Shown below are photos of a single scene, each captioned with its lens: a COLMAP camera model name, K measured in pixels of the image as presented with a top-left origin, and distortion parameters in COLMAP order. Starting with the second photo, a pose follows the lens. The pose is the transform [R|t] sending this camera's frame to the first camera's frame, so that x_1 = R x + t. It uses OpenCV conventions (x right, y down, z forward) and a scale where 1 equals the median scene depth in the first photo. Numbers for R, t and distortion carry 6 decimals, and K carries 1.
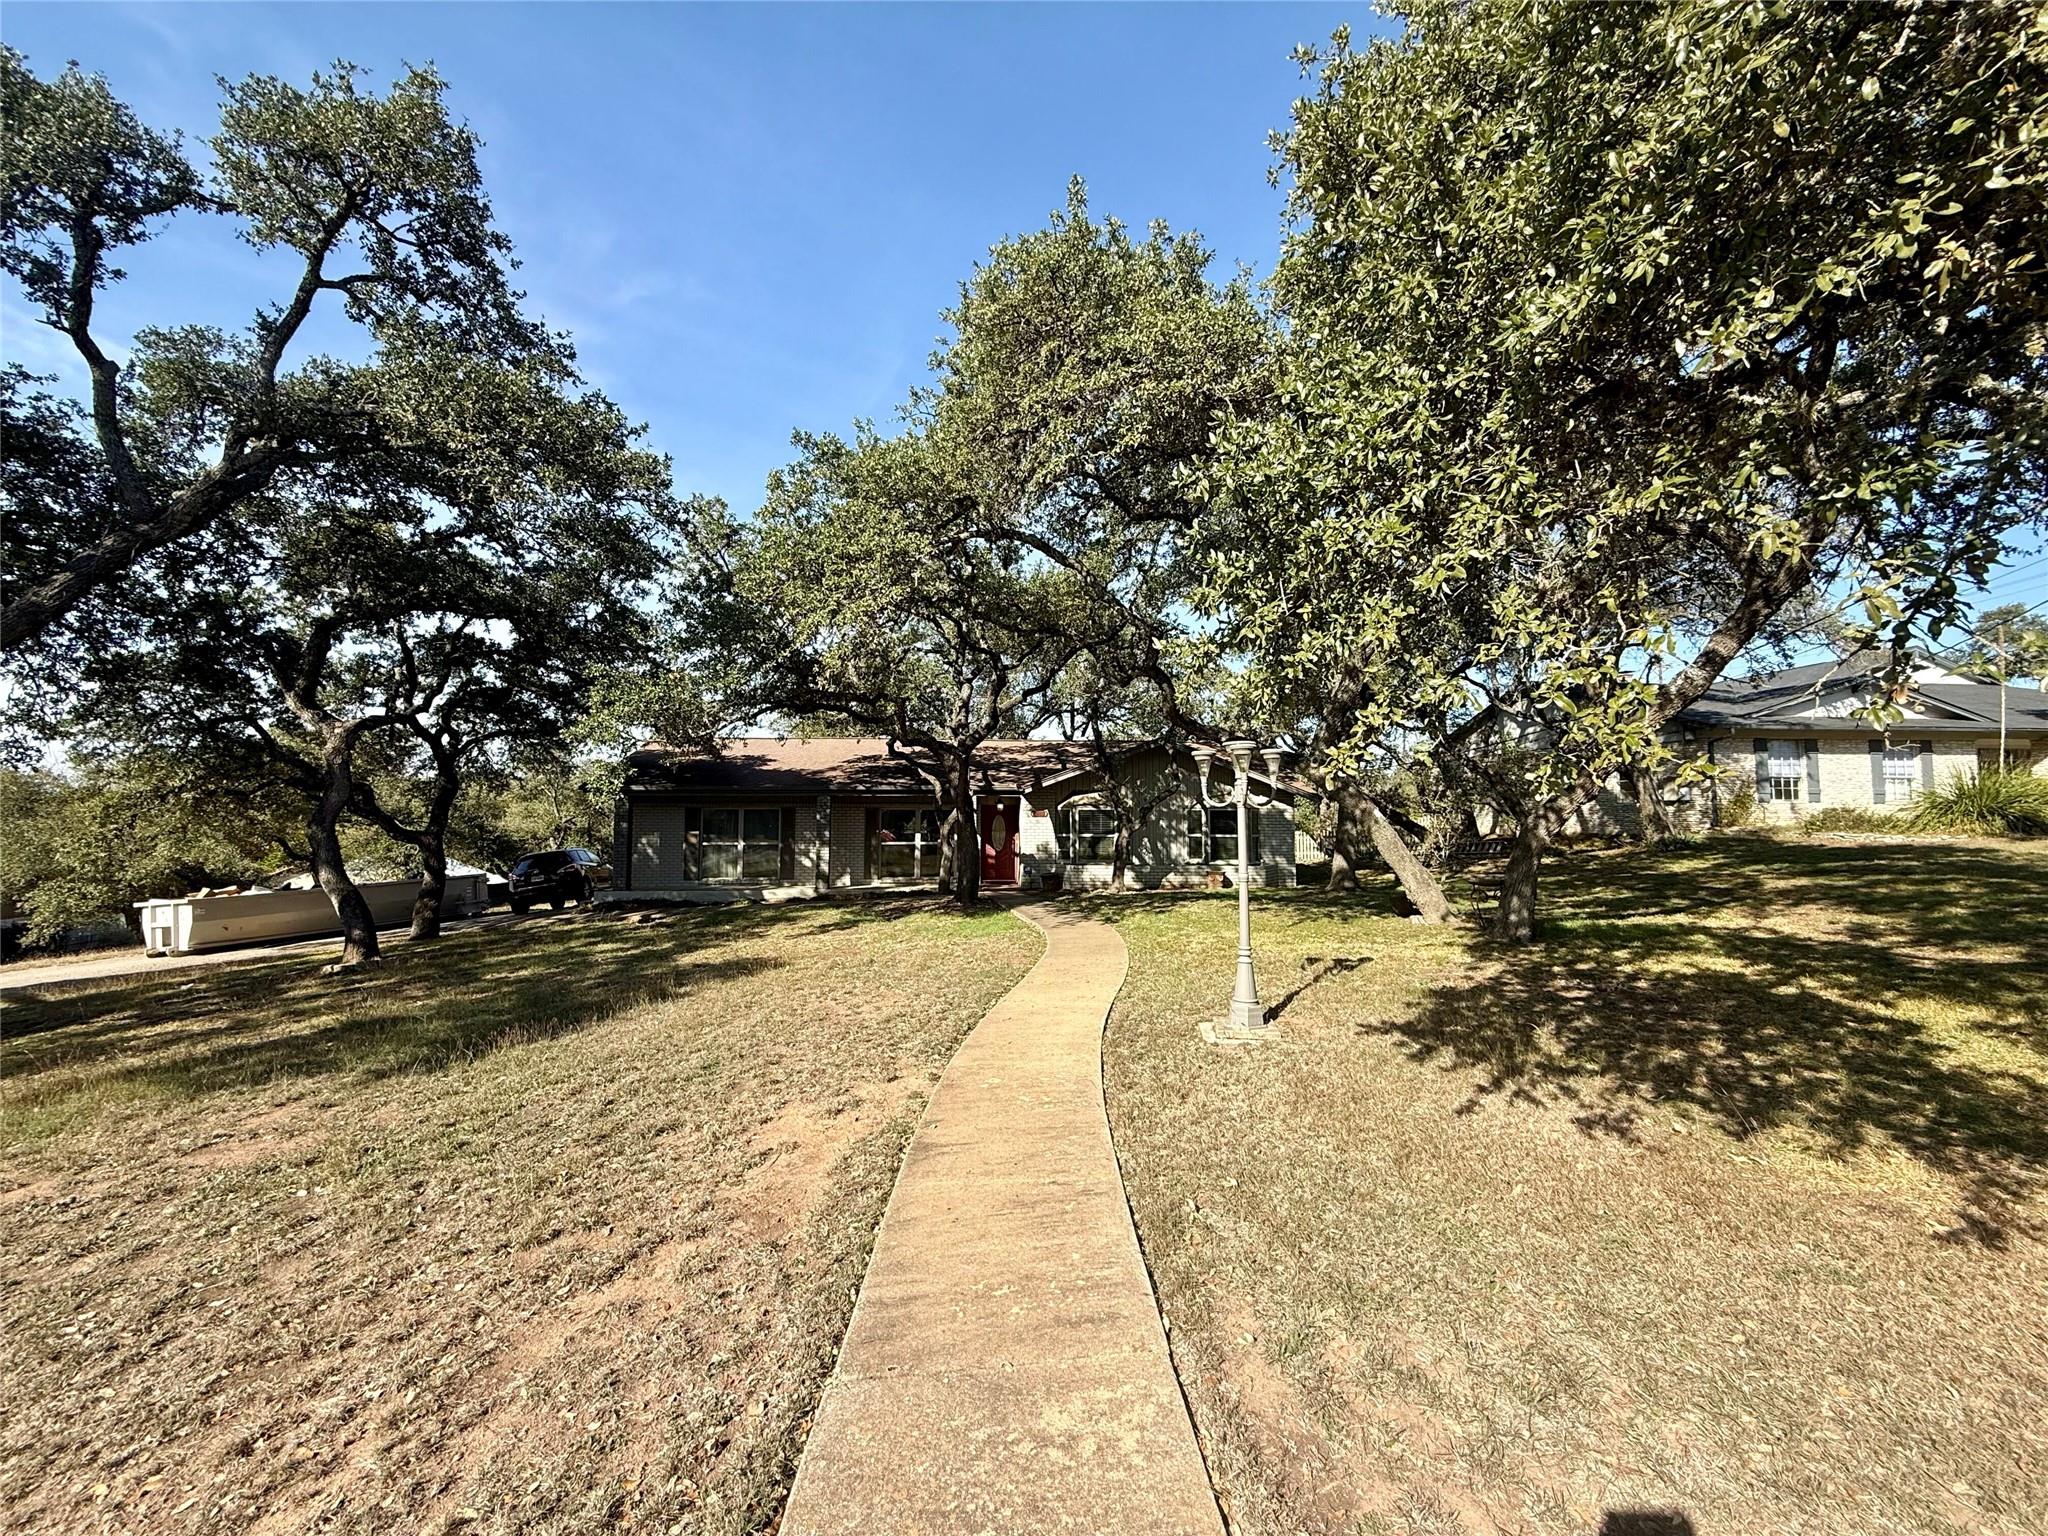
lens RADIAL K [[816.6, 0, 1019.0], [0, 816.6, 765.0], [0, 0, 1]] dist [0.000714, 0.000085]
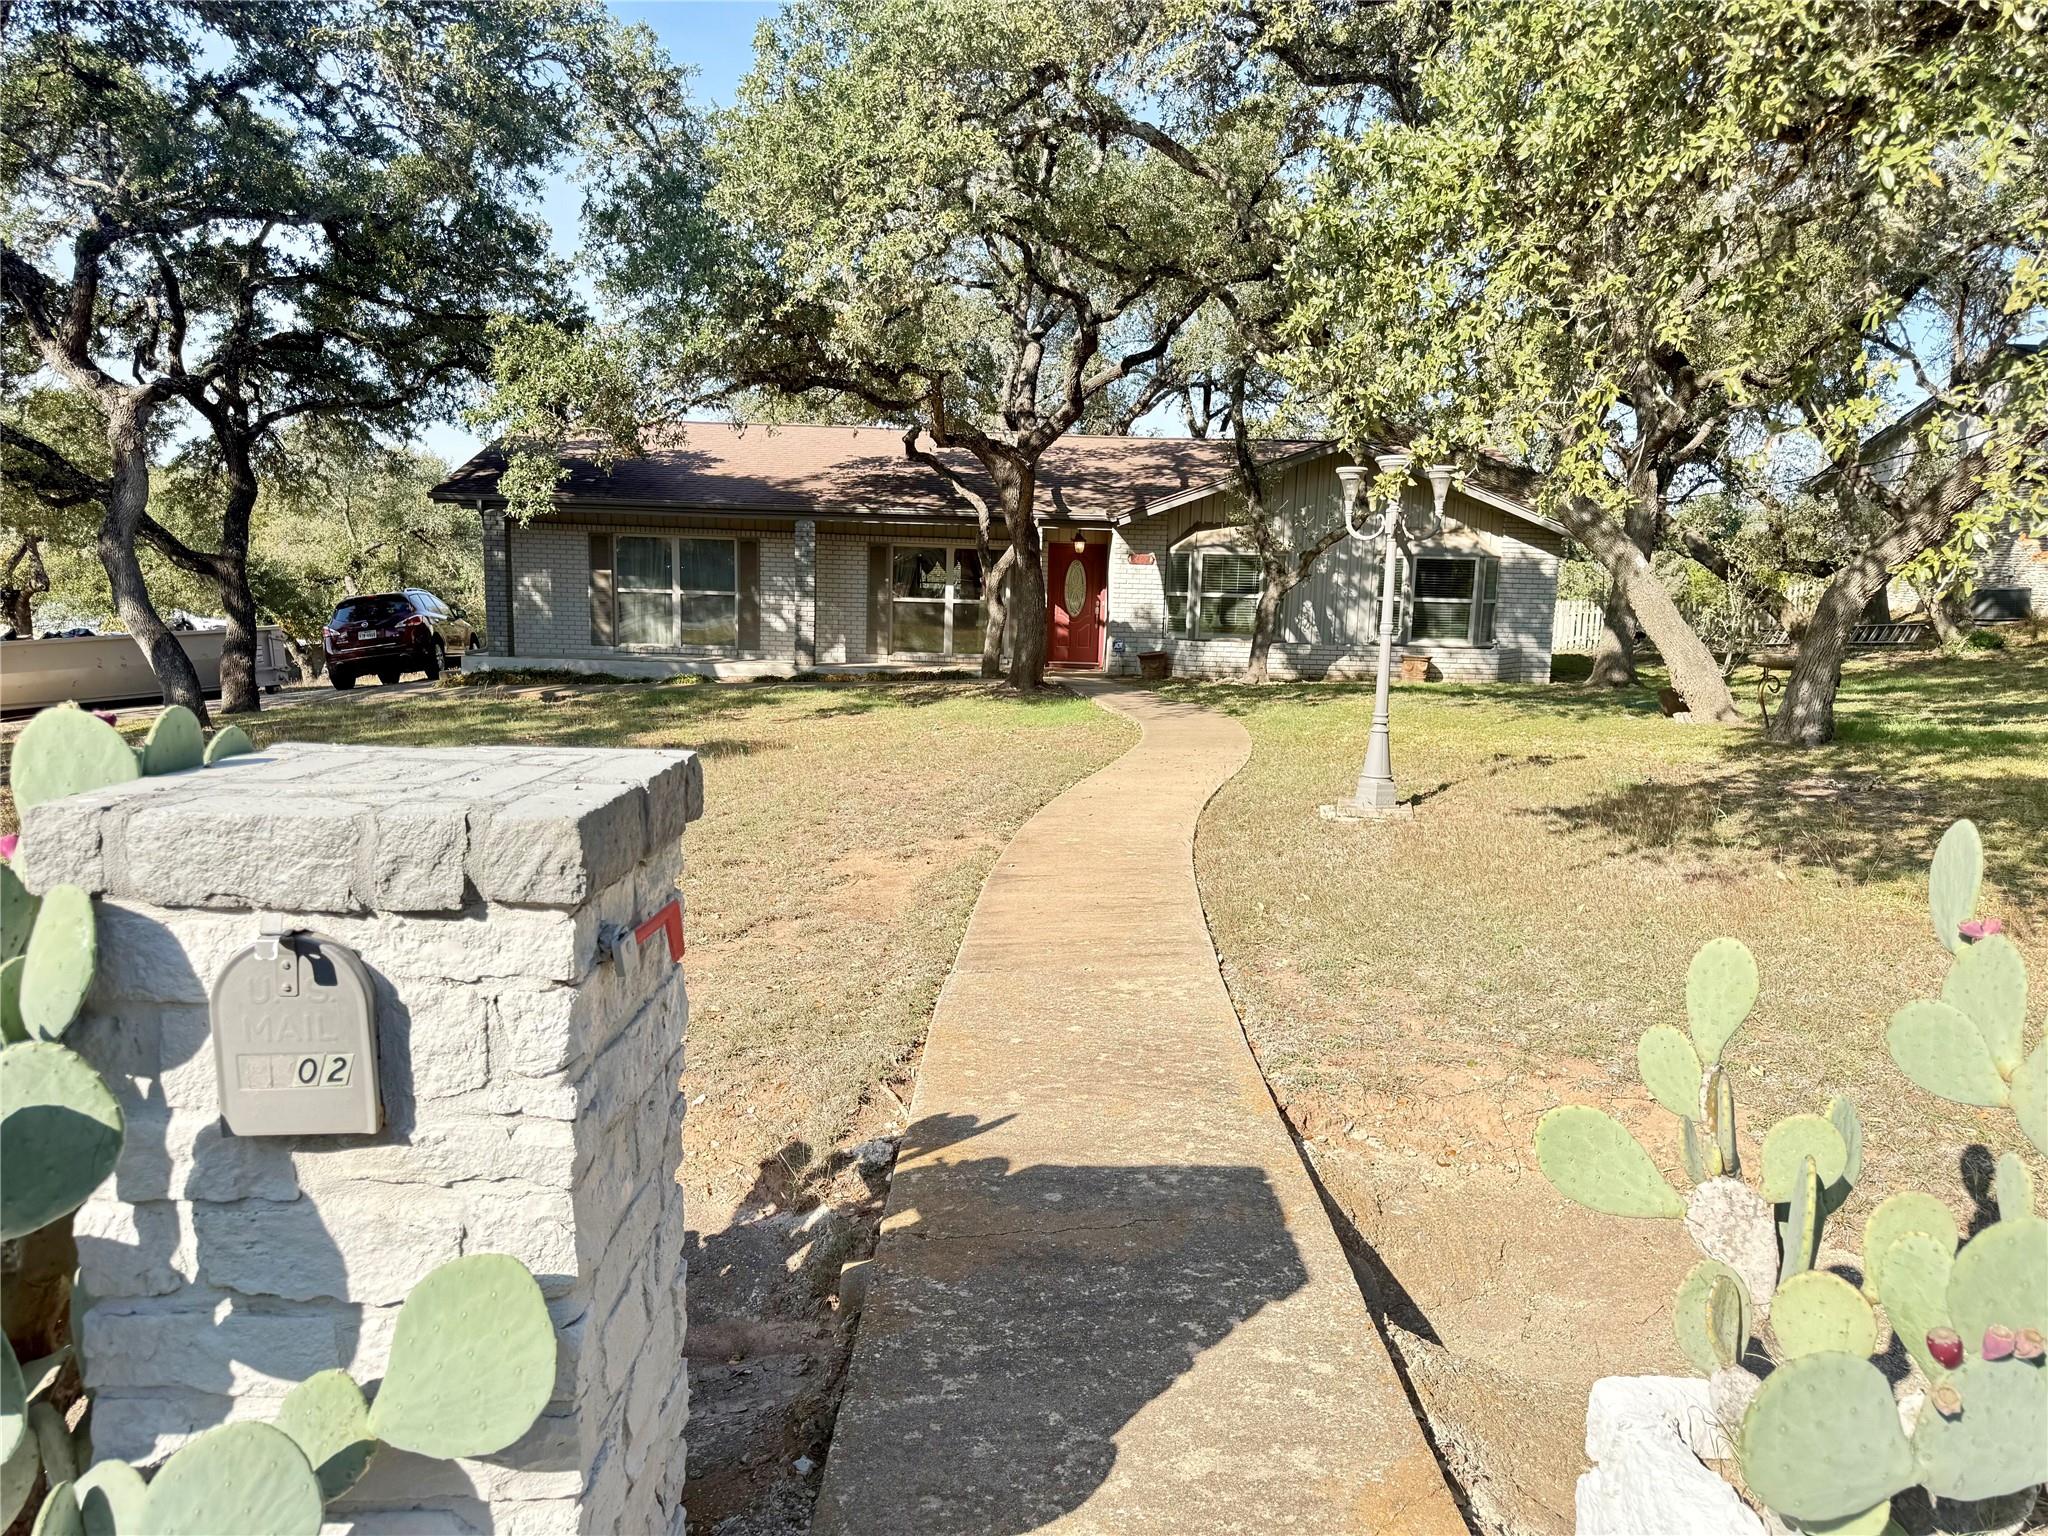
lens RADIAL K [[1429.7, 0, 1012.6], [0, 1429.7, 767.6], [0, 0, 1]] dist [0.105954, -0.143272]
pose [[0.997477, 0.036422, -0.060927, -0.000898], [-0.023601, 0.979666, 0.199243, -0.000835], [0.066945, -0.197303, 0.978054, -0.137938]]
